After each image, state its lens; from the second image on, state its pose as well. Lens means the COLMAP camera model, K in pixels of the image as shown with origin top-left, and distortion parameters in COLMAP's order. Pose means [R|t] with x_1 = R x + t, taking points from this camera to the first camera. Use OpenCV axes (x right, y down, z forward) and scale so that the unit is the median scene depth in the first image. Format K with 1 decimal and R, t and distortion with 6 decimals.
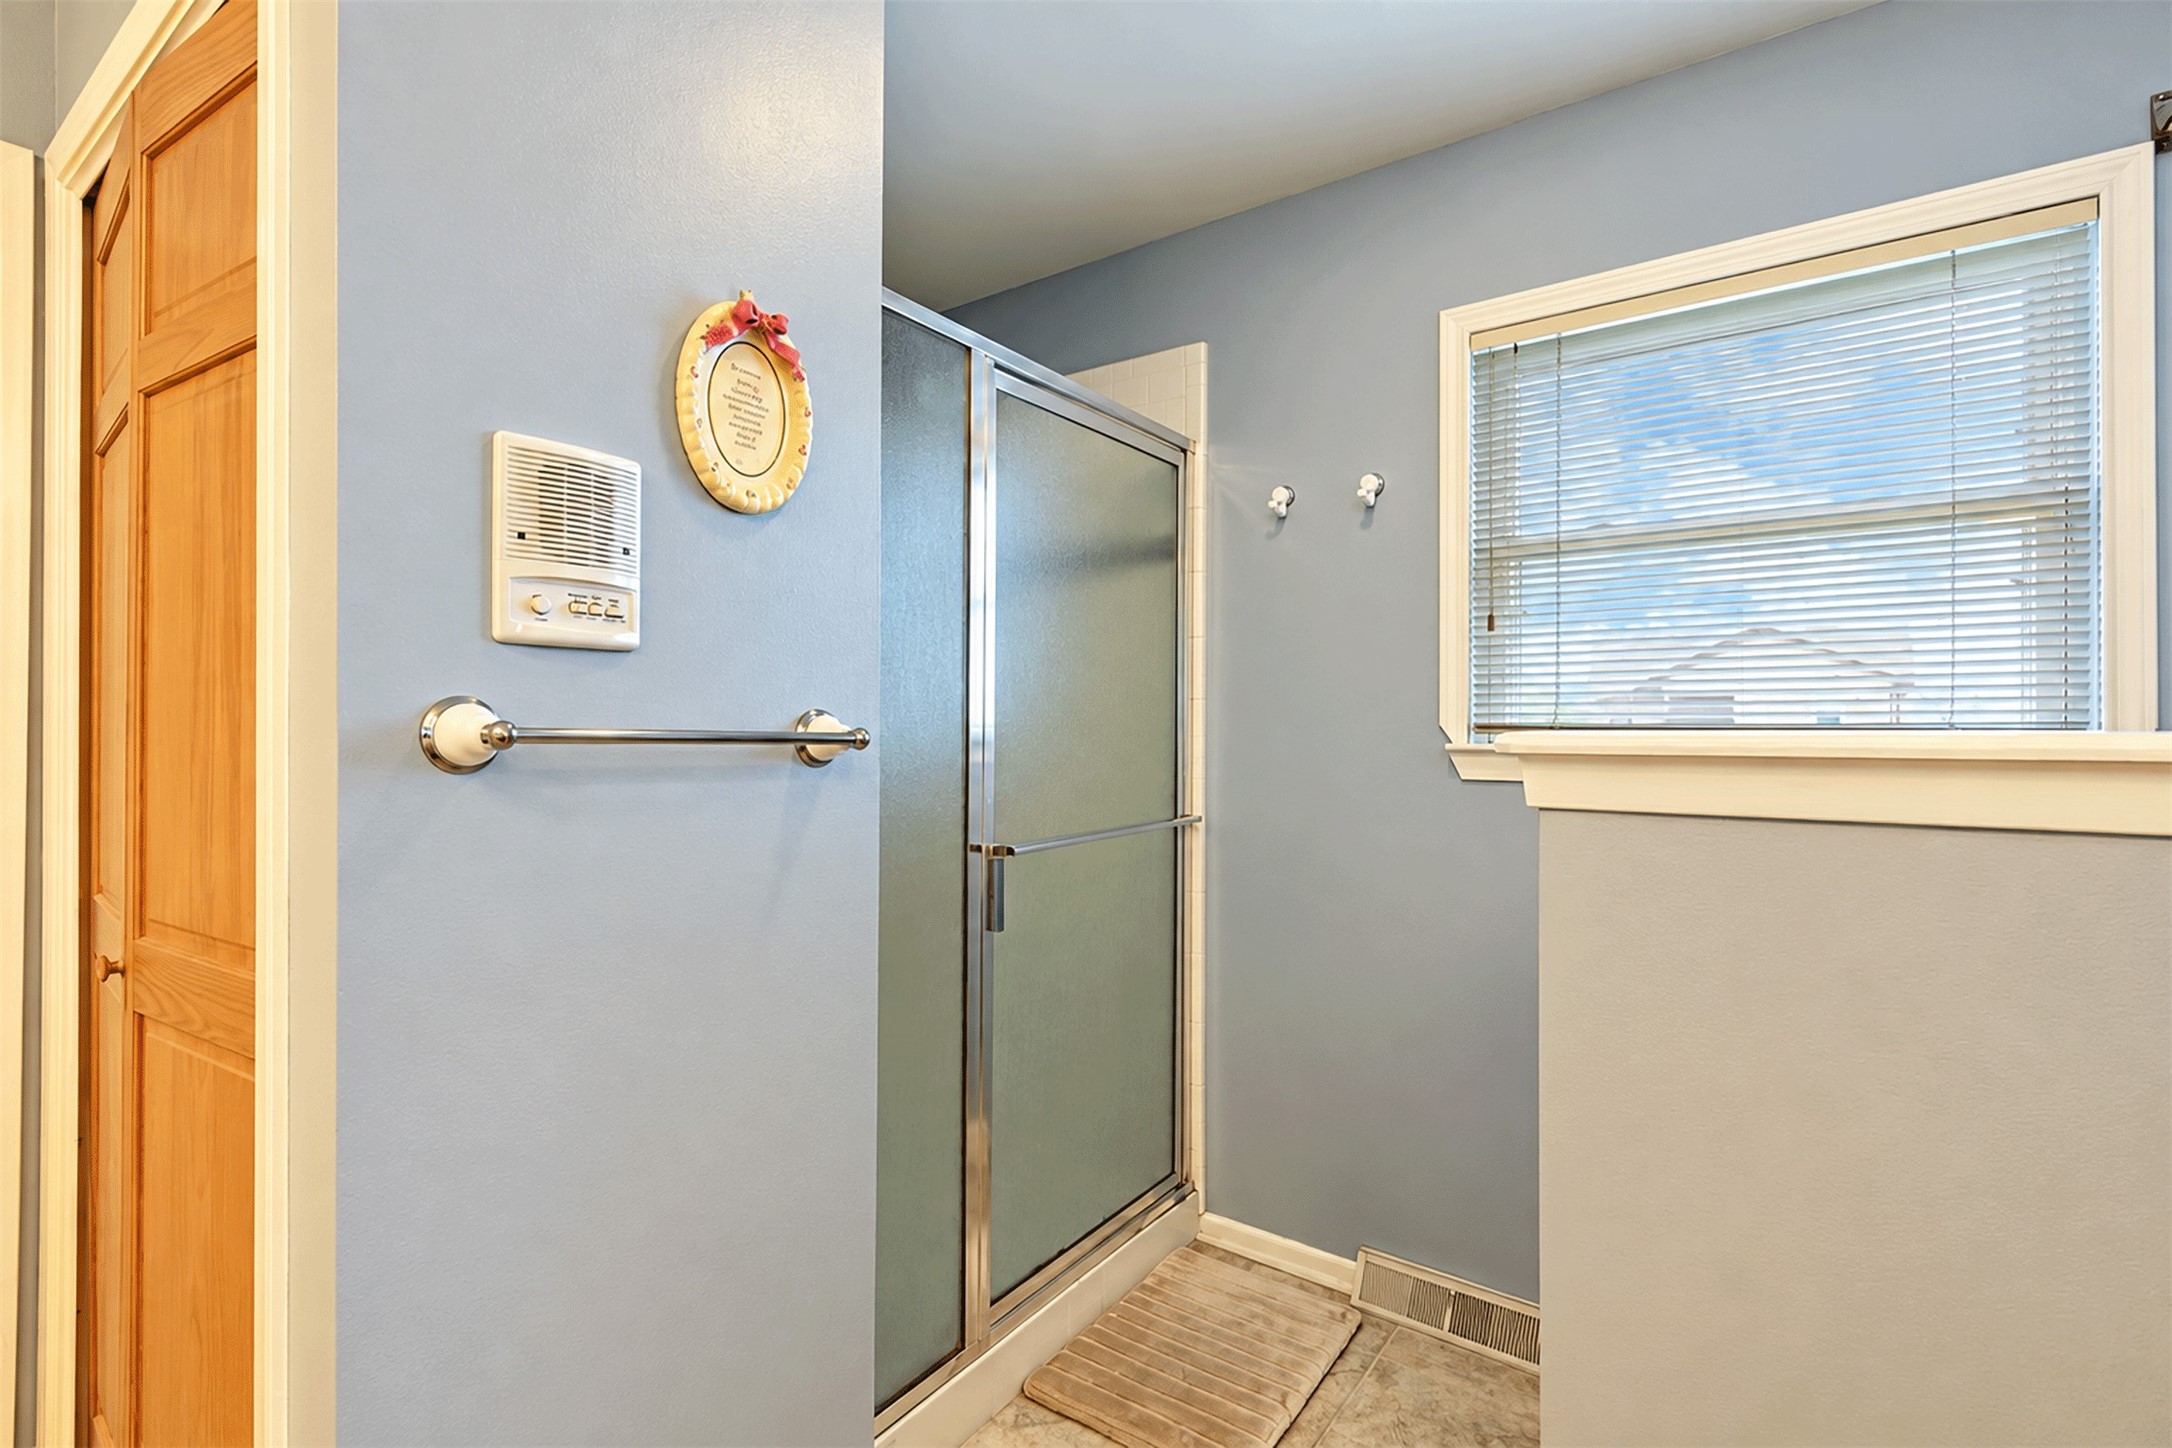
lens RADIAL K [[1024.4, 0, 1050.7], [0, 1024.4, 737.4], [0, 0, 1]] dist [0.016906, -0.000529]
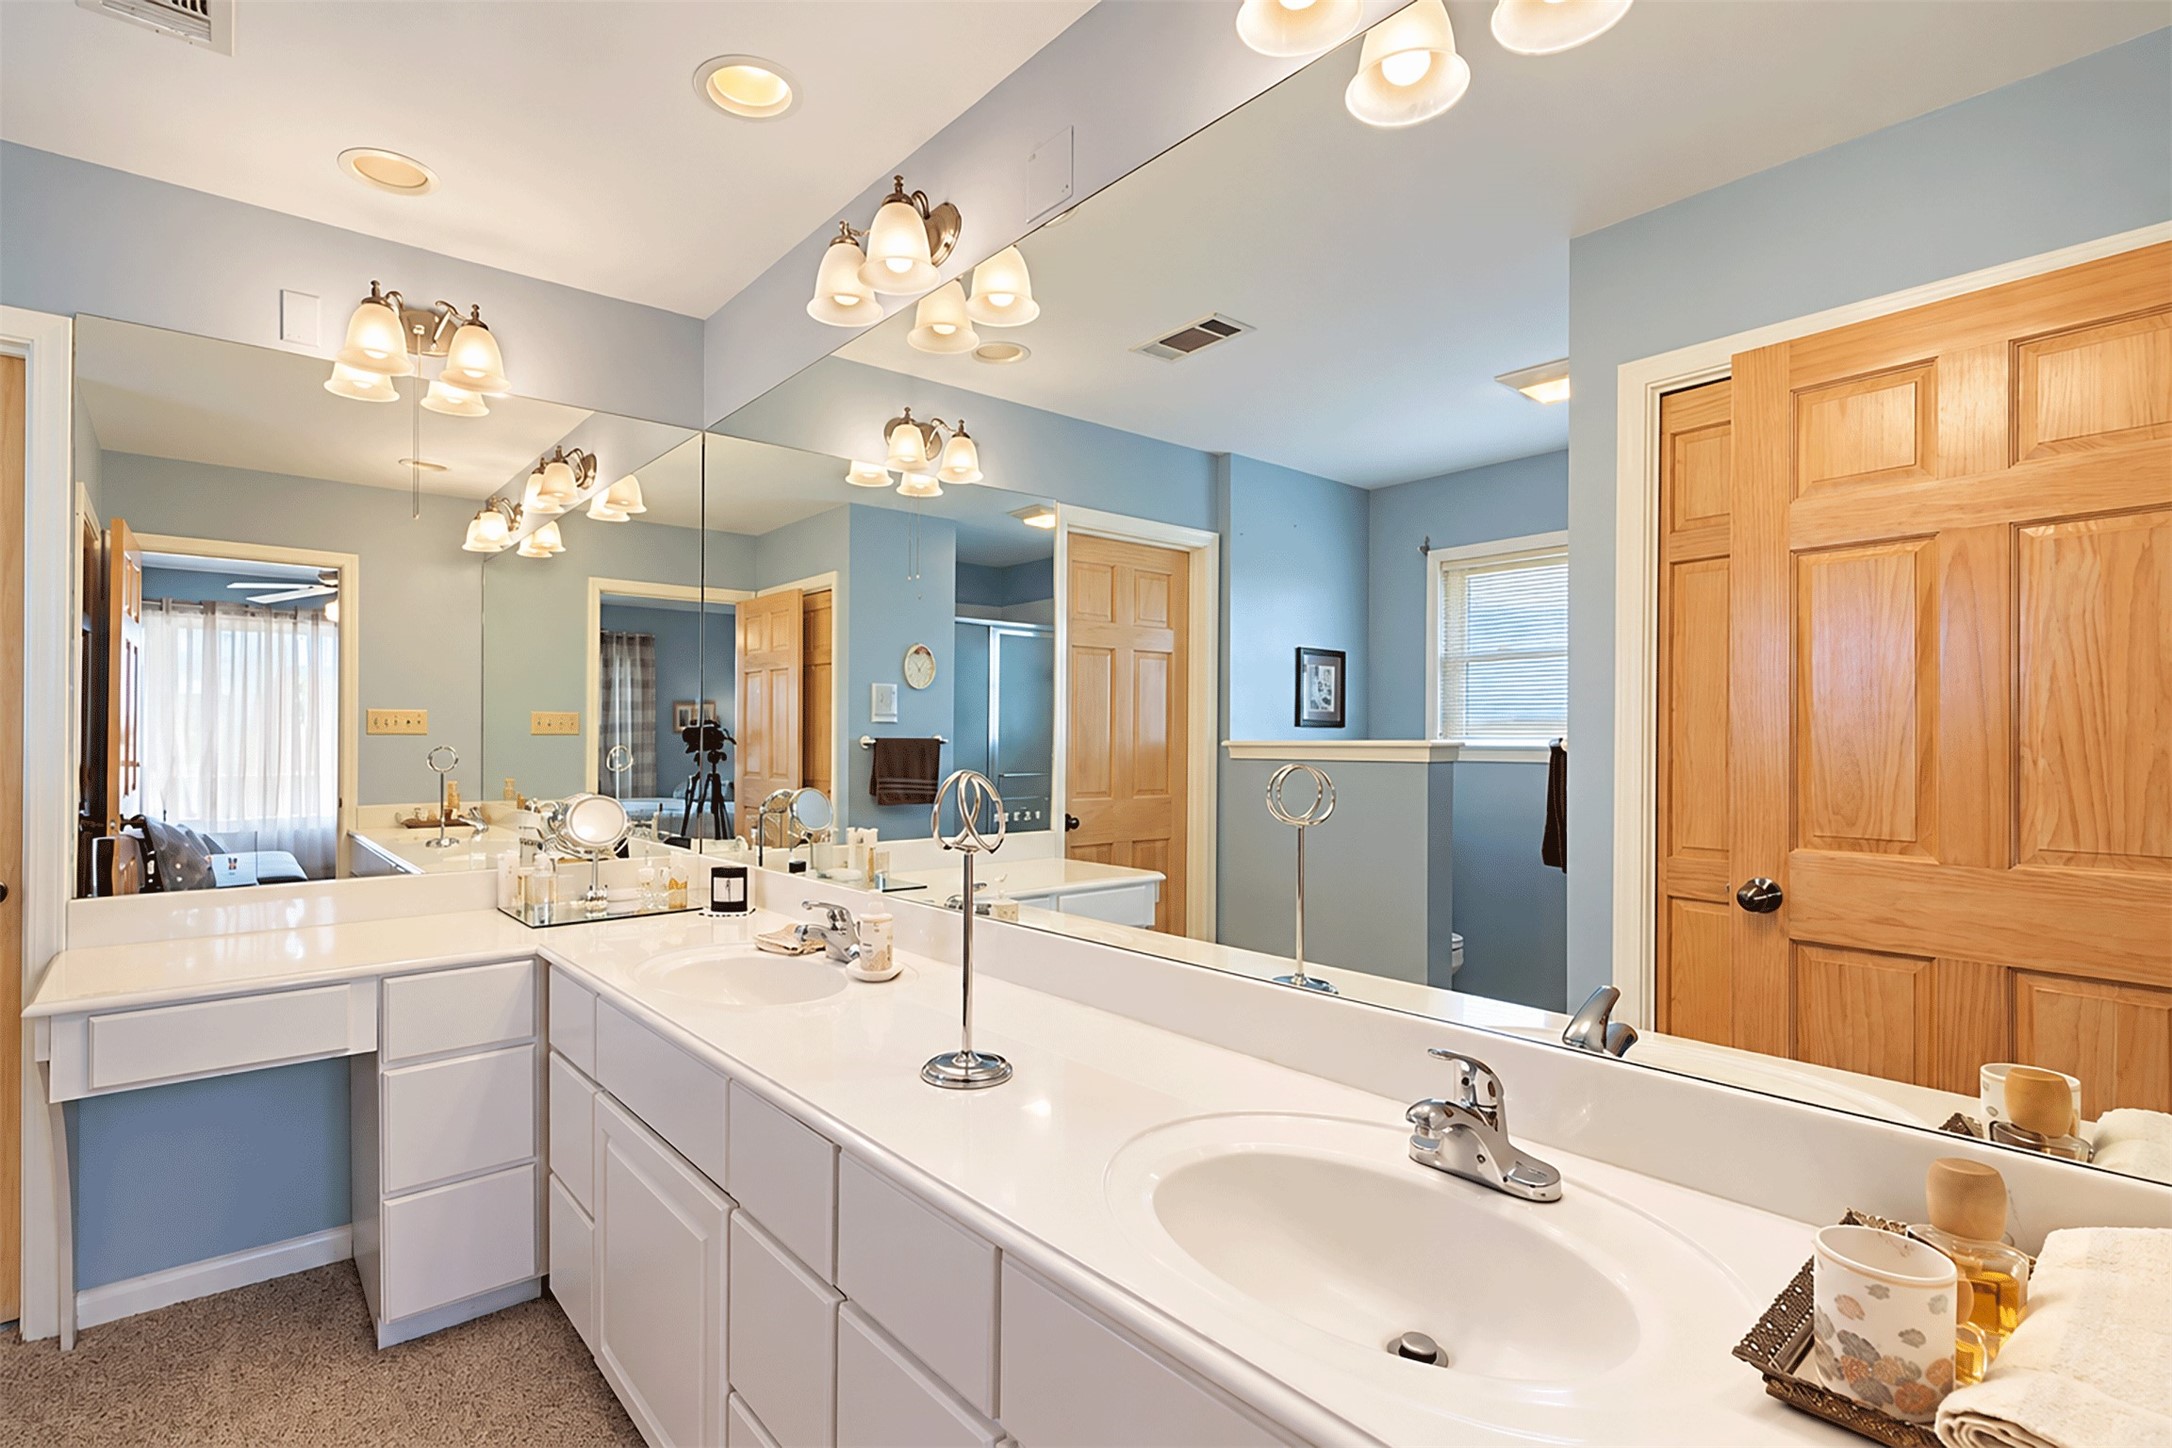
lens RADIAL K [[1024.4, 0, 1050.7], [0, 1024.4, 737.4], [0, 0, 1]] dist [0.016906, -0.000529]
pose [[0.977115, 0.012036, -0.212372, 0.785071], [-0.014911, 0.999818, -0.011940, 0.016692], [0.212190, 0.014834, 0.977116, -2.093820]]
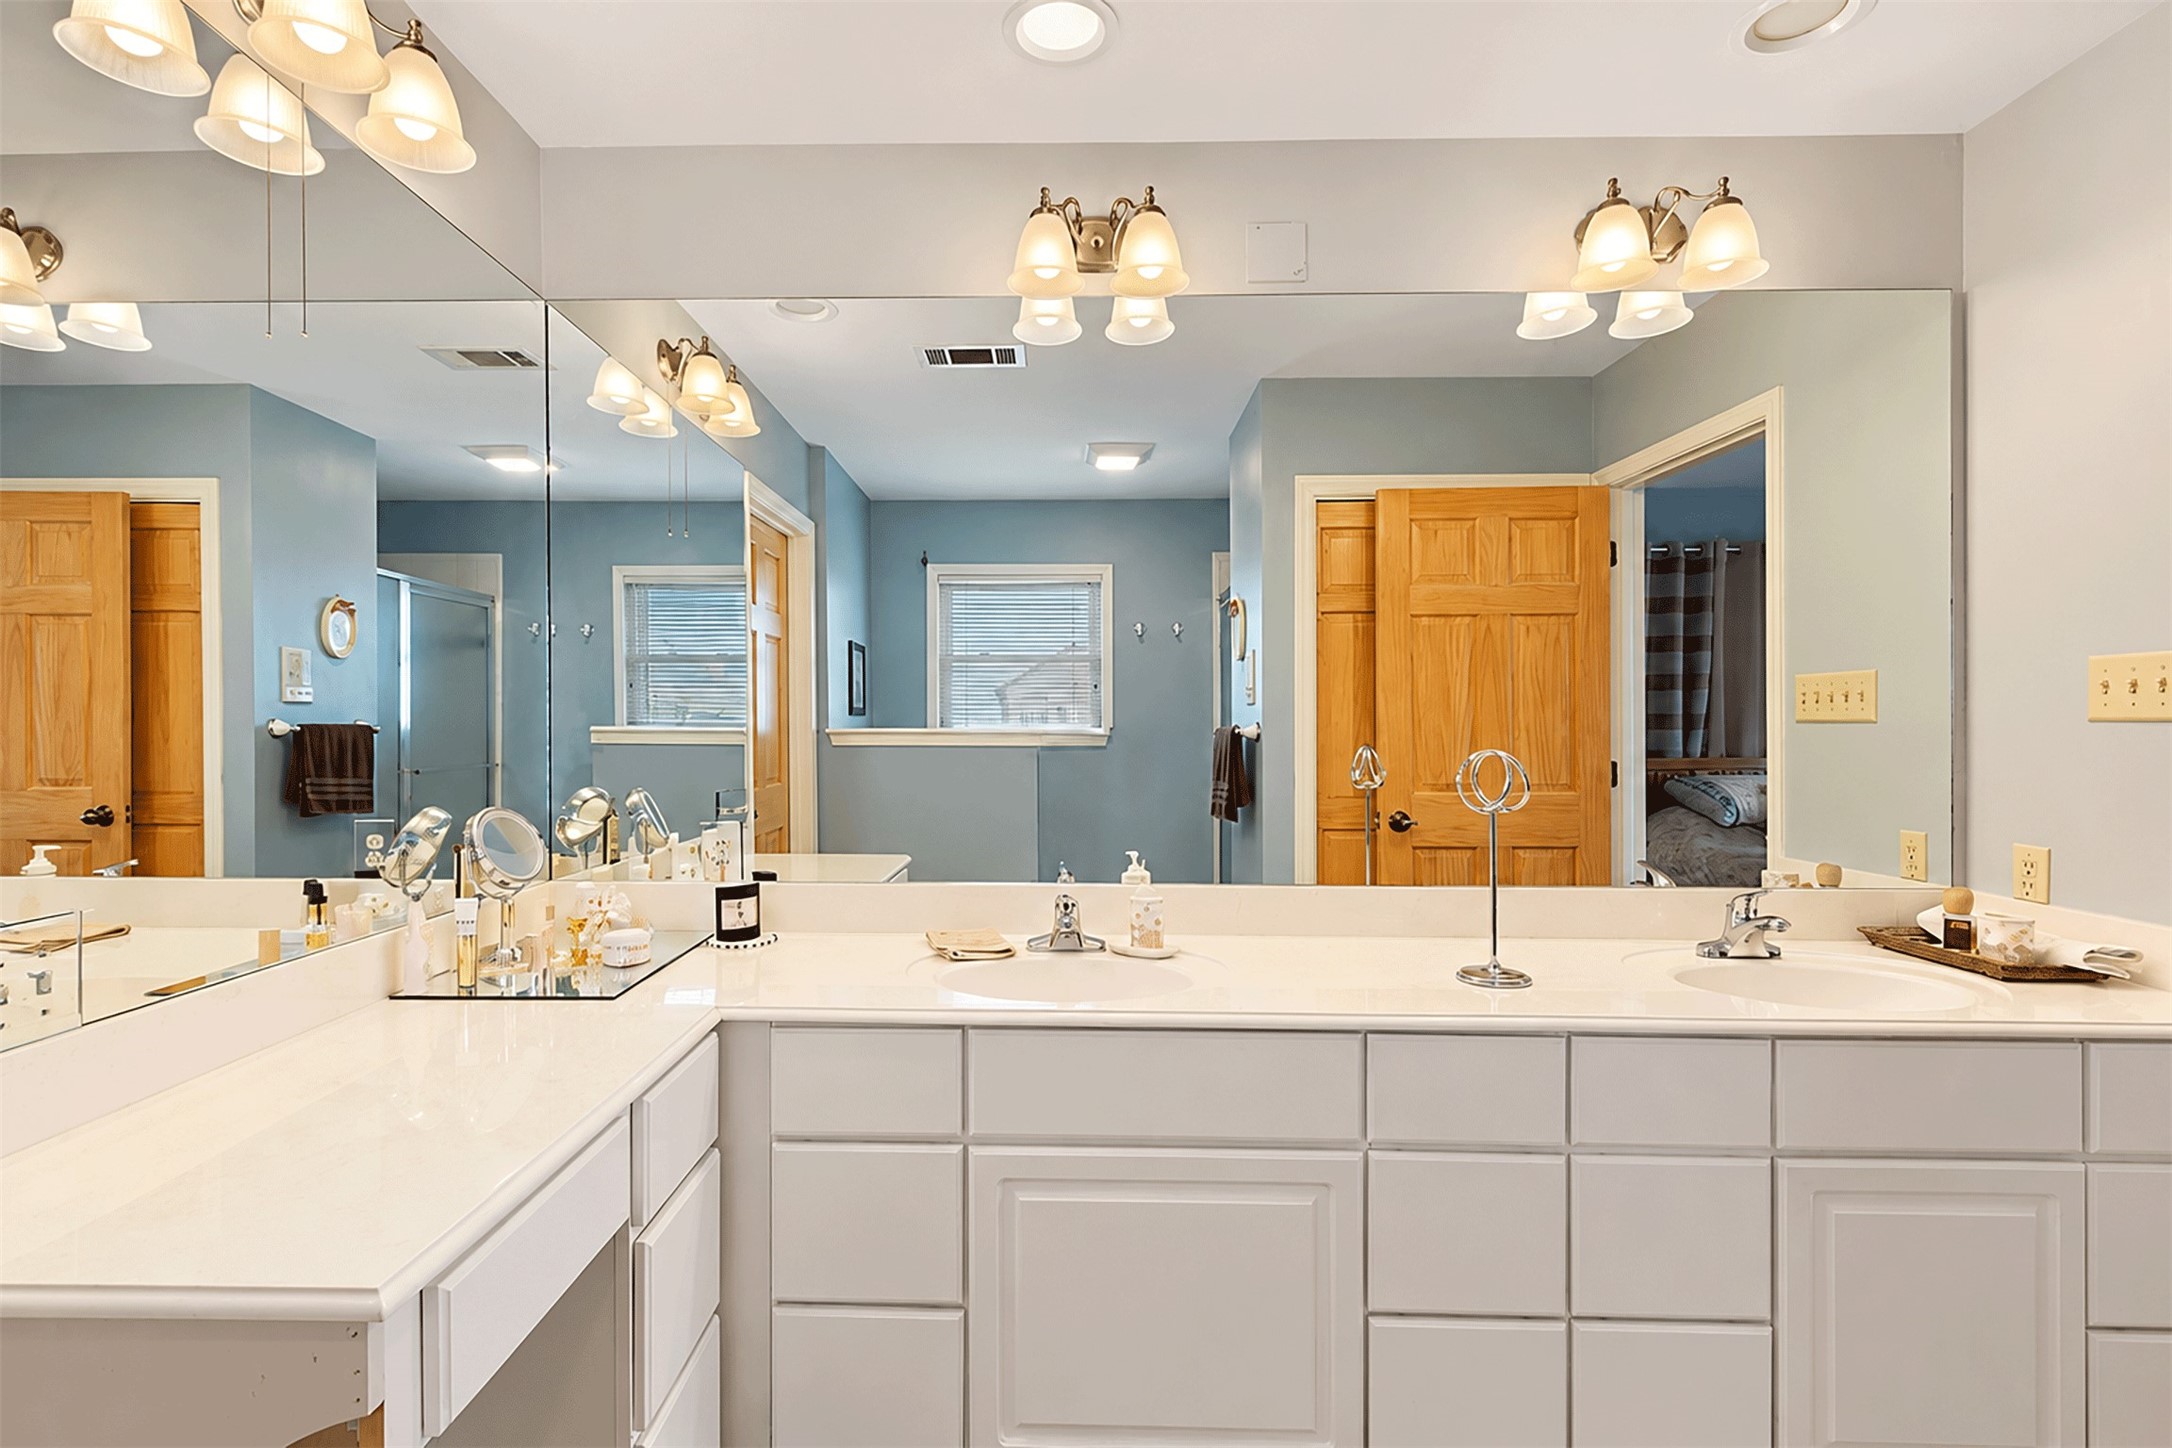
lens RADIAL K [[1024.4, 0, 1050.7], [0, 1024.4, 737.4], [0, 0, 1]] dist [0.016906, -0.000529]
pose [[0.807402, 0.005915, 0.589972, -0.268500], [-0.003686, 0.999981, -0.004981, 0.022221], [-0.589990, 0.001847, 0.807408, -1.958647]]
